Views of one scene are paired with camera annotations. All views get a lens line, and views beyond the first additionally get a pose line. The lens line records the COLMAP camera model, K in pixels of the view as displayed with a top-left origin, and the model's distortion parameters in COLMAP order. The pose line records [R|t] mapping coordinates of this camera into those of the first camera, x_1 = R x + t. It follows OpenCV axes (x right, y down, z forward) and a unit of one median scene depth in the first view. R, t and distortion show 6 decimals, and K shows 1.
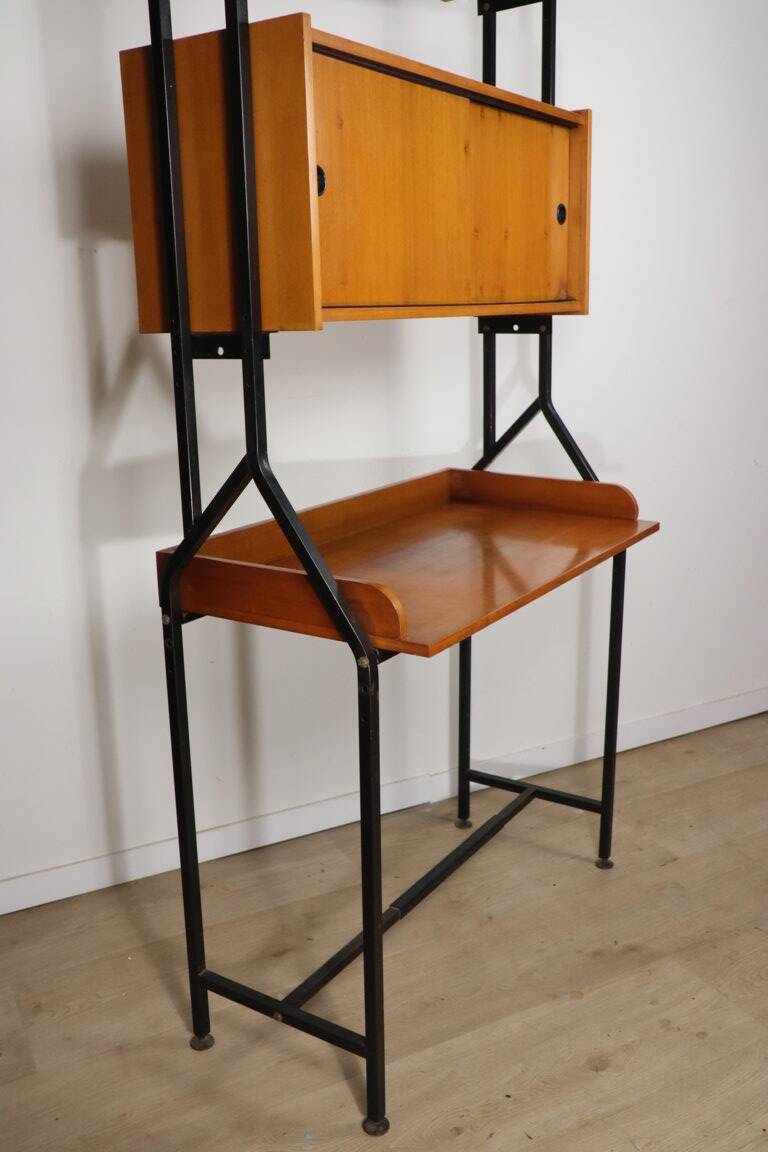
lens RADIAL K [[1102.6, 0, 395.8], [0, 1102.6, 573.8], [0, 0, 1]] dist [-0.060573, 0.000000]
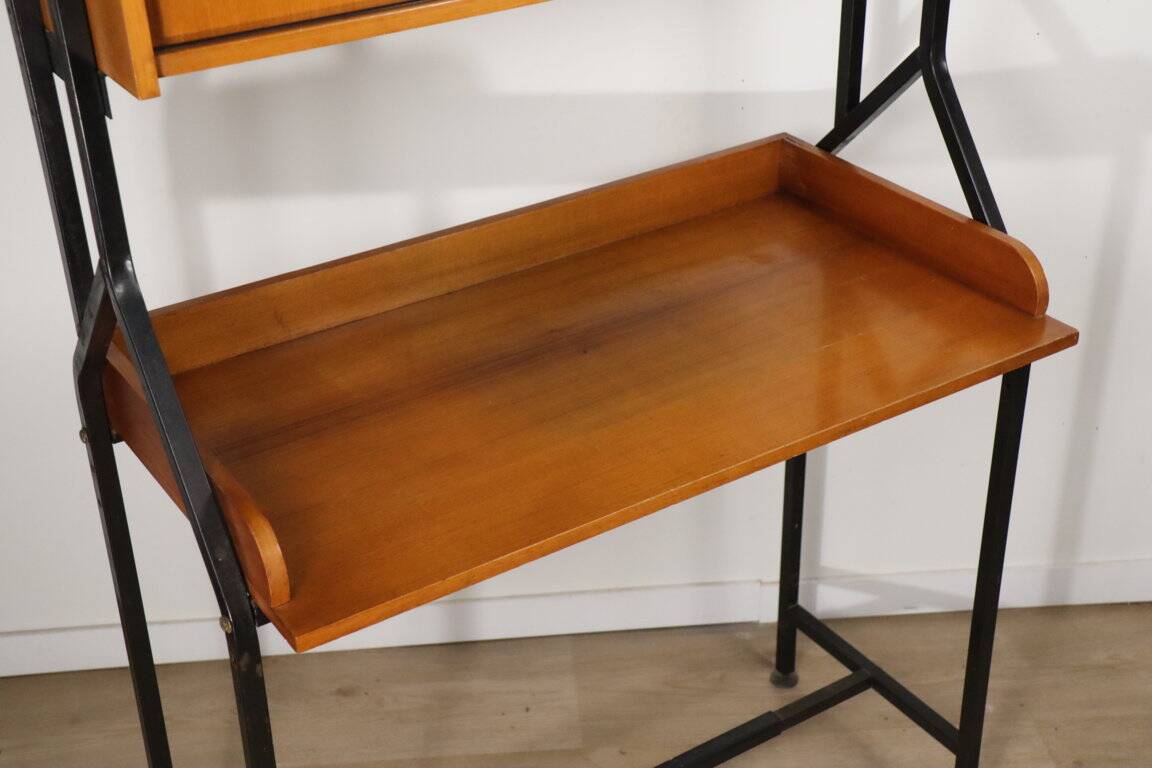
lens RADIAL K [[1663.6, 0, 571.0], [0, 1663.6, 389.8], [0, 0, 1]] dist [0.121420, 0.000000]
pose [[0.908062, 0.201315, -0.367281, 0.351810], [-0.092698, 0.951763, 0.292497, -0.256541], [0.408448, -0.231559, 0.882922, 0.198144]]
